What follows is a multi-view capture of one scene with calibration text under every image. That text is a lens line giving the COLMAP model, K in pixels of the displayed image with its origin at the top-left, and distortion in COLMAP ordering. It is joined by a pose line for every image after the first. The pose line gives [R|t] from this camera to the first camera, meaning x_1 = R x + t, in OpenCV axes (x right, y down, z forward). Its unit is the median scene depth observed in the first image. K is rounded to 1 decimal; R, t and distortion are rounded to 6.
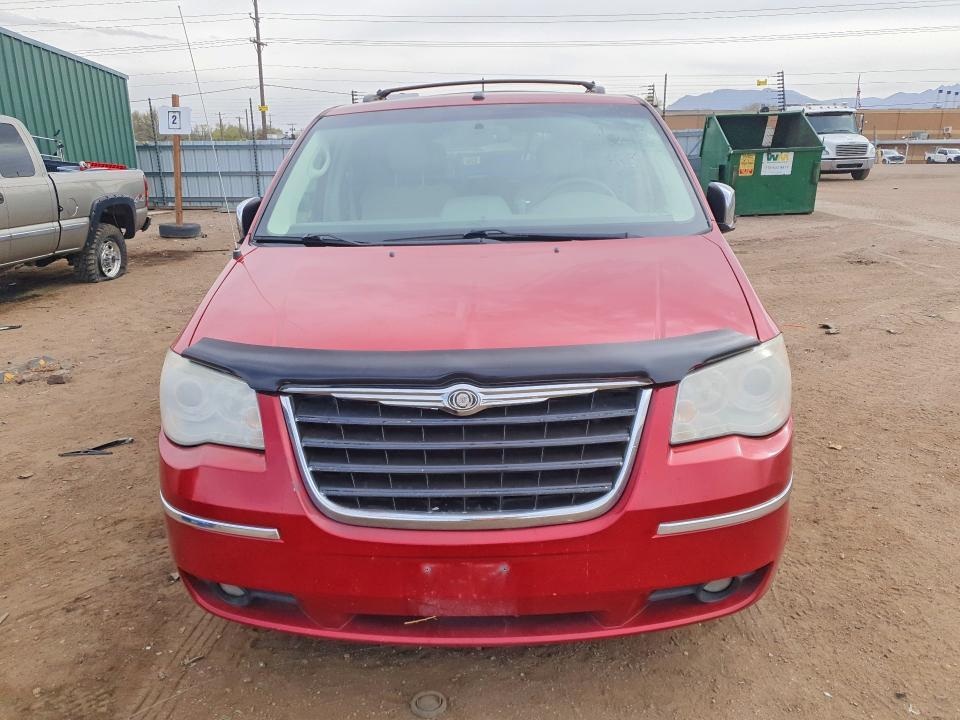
lens RADIAL K [[719.5, 0, 480.0], [0, 719.5, 360.0], [0, 0, 1]] dist [0.011770, -0.000062]
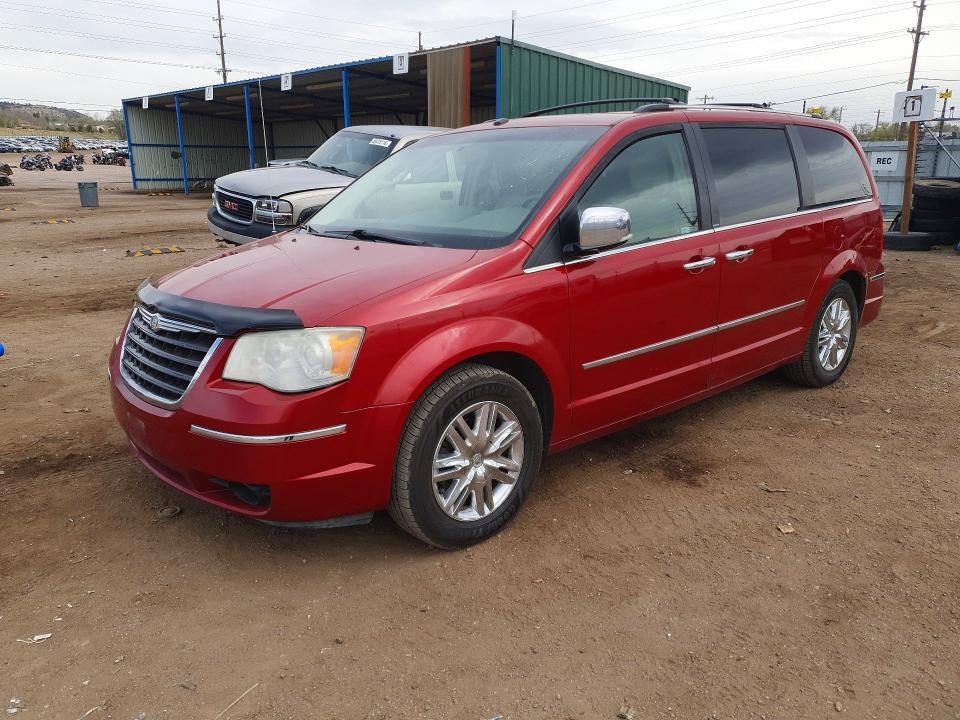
lens RADIAL K [[719.5, 0, 480.0], [0, 719.5, 360.0], [0, 0, 1]] dist [0.011770, -0.000062]
pose [[0.698734, 0.194655, -0.688390, 0.900404], [-0.196603, 0.977468, 0.076839, -0.073057], [0.687836, 0.081649, 0.721259, 0.172426]]
